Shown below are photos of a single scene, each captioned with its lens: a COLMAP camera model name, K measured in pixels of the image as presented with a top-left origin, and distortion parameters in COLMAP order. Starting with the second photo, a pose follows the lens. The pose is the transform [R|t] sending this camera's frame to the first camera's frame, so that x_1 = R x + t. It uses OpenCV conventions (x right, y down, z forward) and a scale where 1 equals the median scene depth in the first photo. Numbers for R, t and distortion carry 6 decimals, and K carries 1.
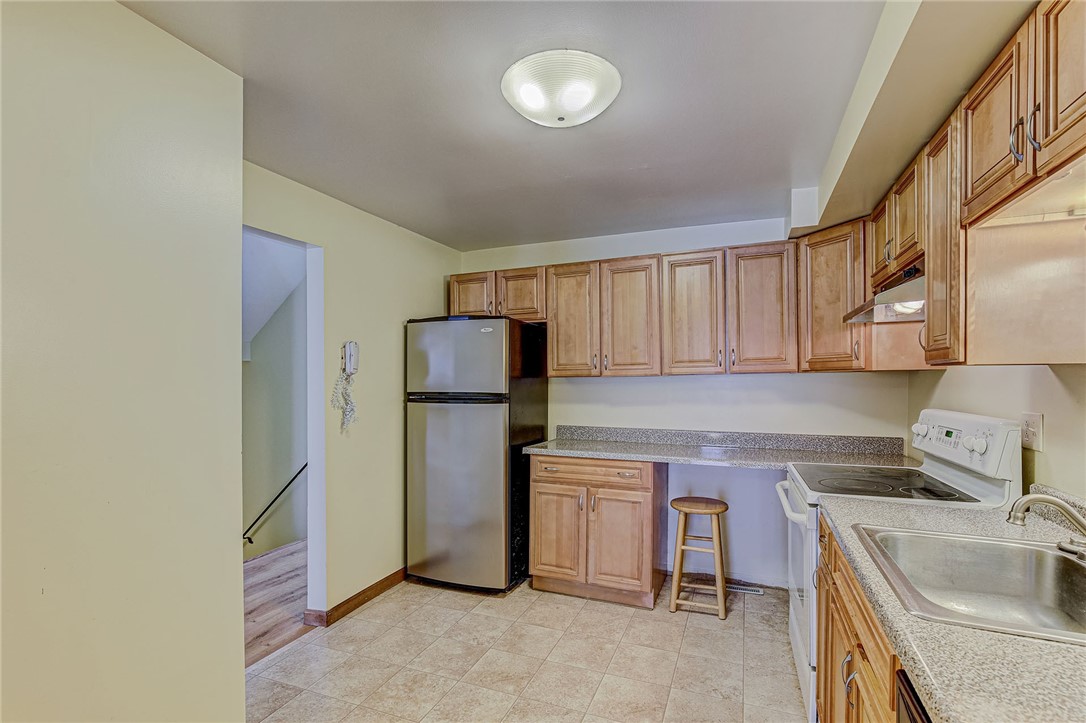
lens RADIAL K [[499.2, 0, 550.1], [0, 499.2, 385.1], [0, 0, 1]] dist [-0.010955, 0.005628]
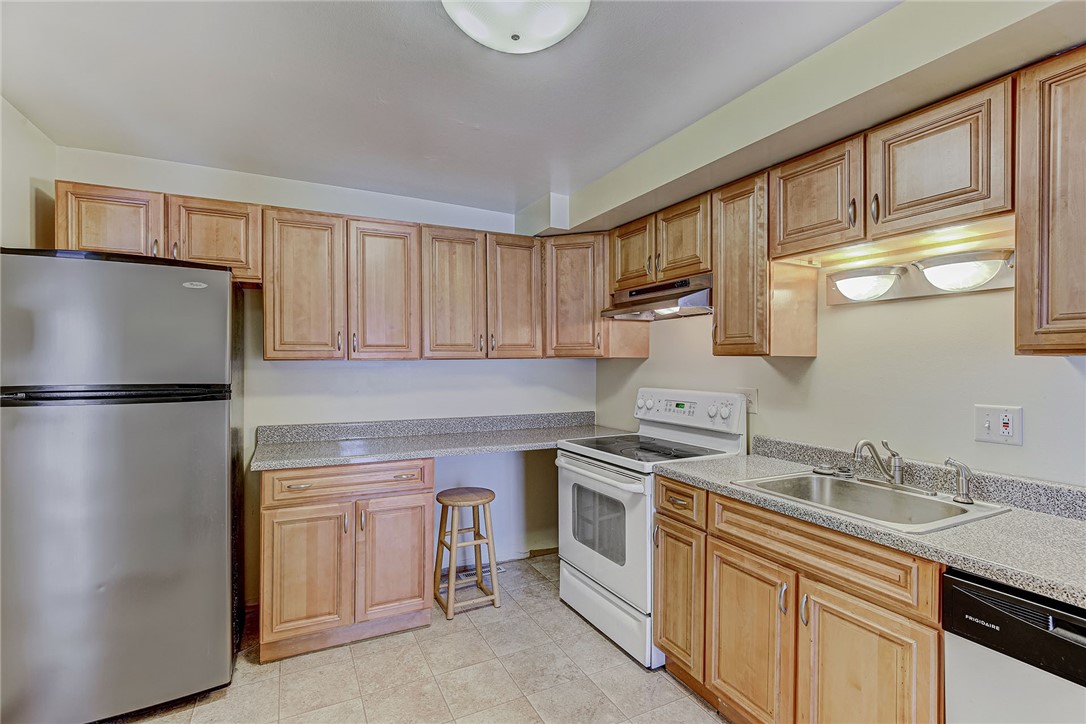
lens RADIAL K [[499.2, 0, 536.9], [0, 499.2, 361.3], [0, 0, 1]] dist [-0.010955, 0.005628]
pose [[0.661358, 0.007444, 0.750033, -0.319587], [0.003038, 0.999916, -0.012603, -0.004355], [-0.750064, 0.010614, 0.661280, 0.260135]]
